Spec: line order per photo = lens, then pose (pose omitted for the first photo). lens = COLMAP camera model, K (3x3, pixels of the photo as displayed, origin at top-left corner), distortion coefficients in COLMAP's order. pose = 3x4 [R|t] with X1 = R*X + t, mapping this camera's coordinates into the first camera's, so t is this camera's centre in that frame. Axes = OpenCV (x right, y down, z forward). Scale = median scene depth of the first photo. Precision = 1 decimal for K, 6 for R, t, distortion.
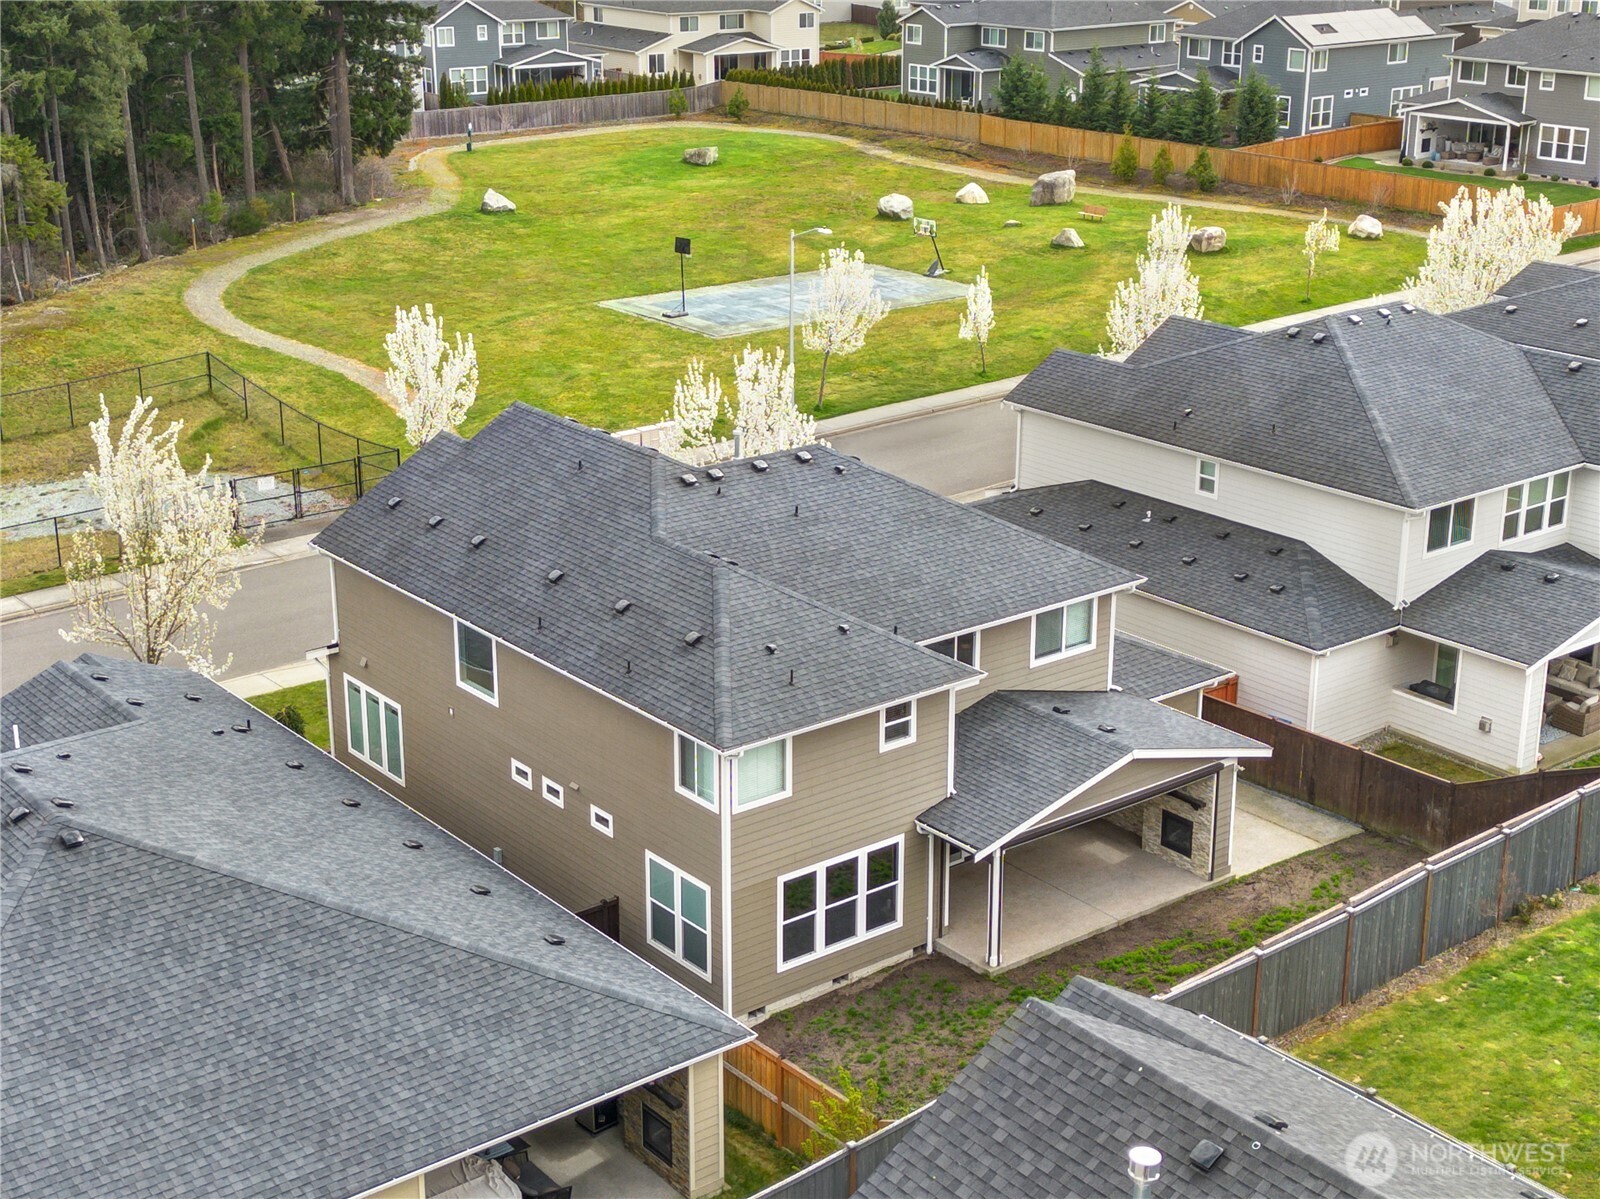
lens RADIAL K [[2243.9, 0, 800.0], [0, 2243.9, 599.5], [0, 0, 1]] dist [0.201422, -0.552133]
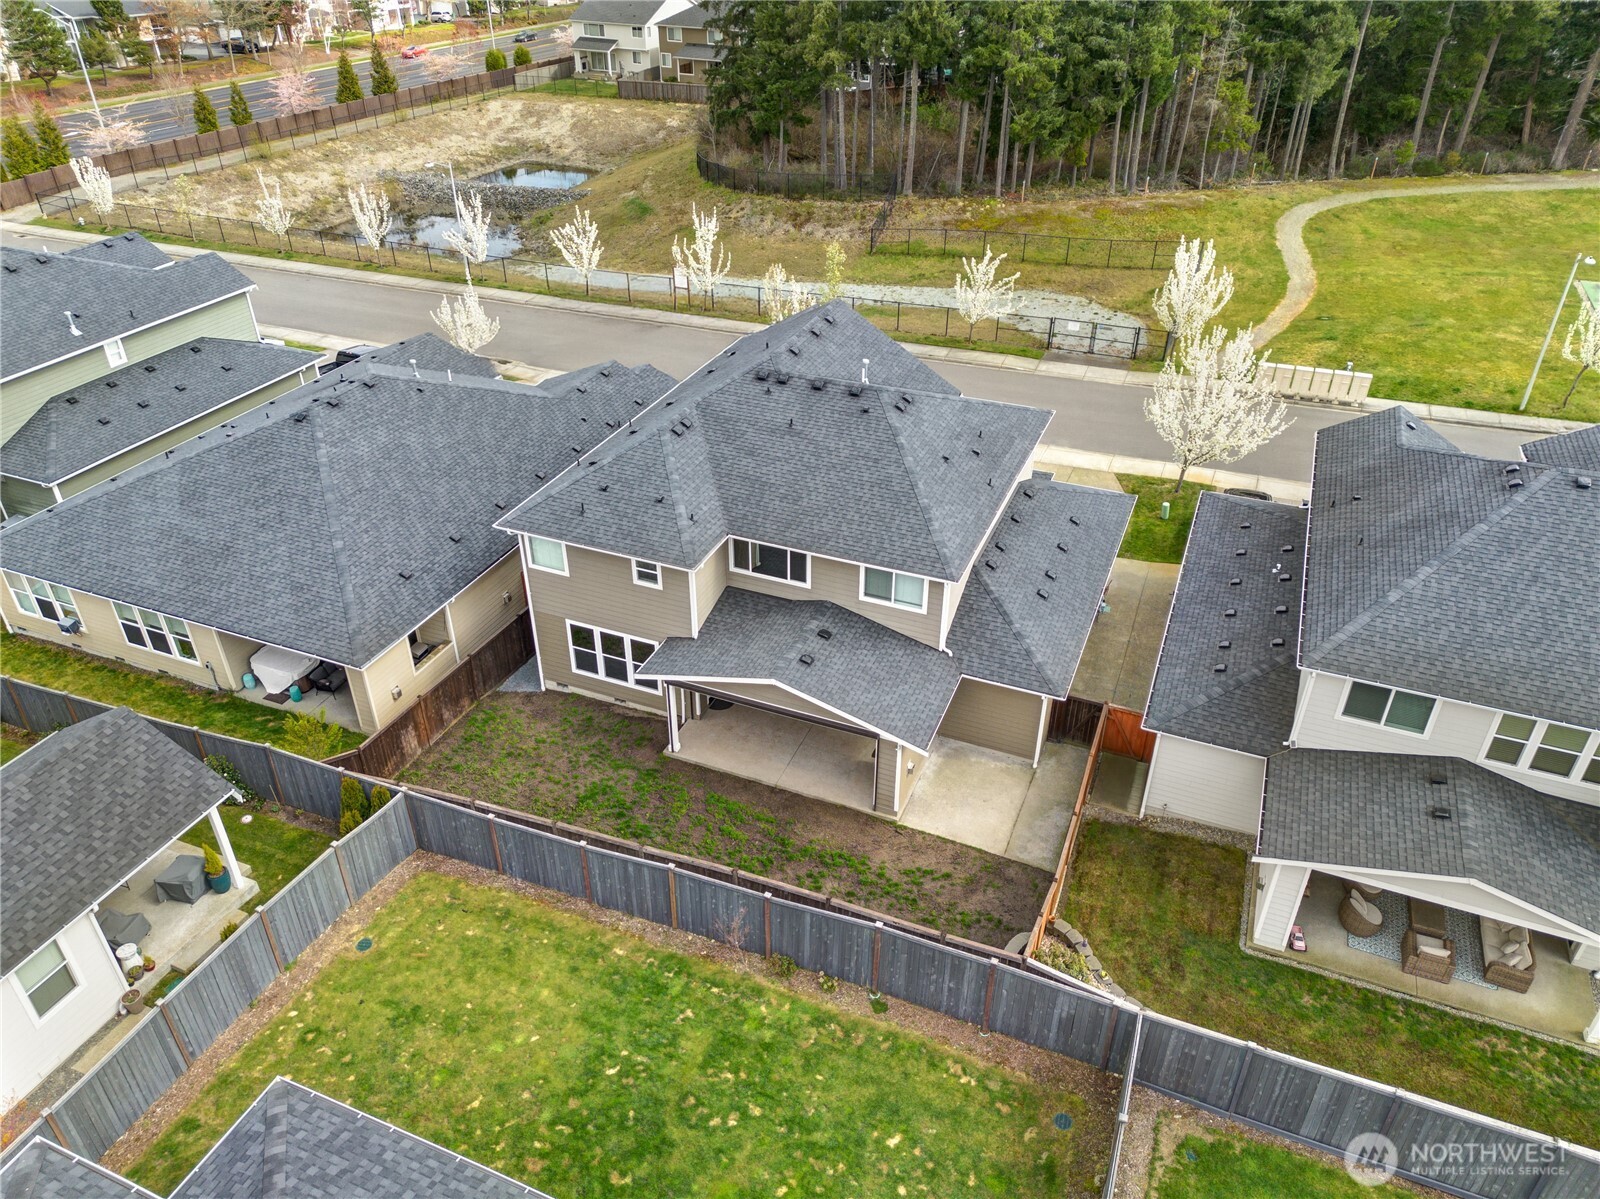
lens RADIAL K [[1118.6, 0, 800.0], [0, 1118.6, 599.5], [0, 0, 1]] dist [0.050602, -0.001560]
pose [[0.483768, 0.477471, -0.733478, 0.525162], [-0.284601, 0.878348, 0.384067, -0.196137], [0.827630, 0.022950, 0.560805, 0.558401]]
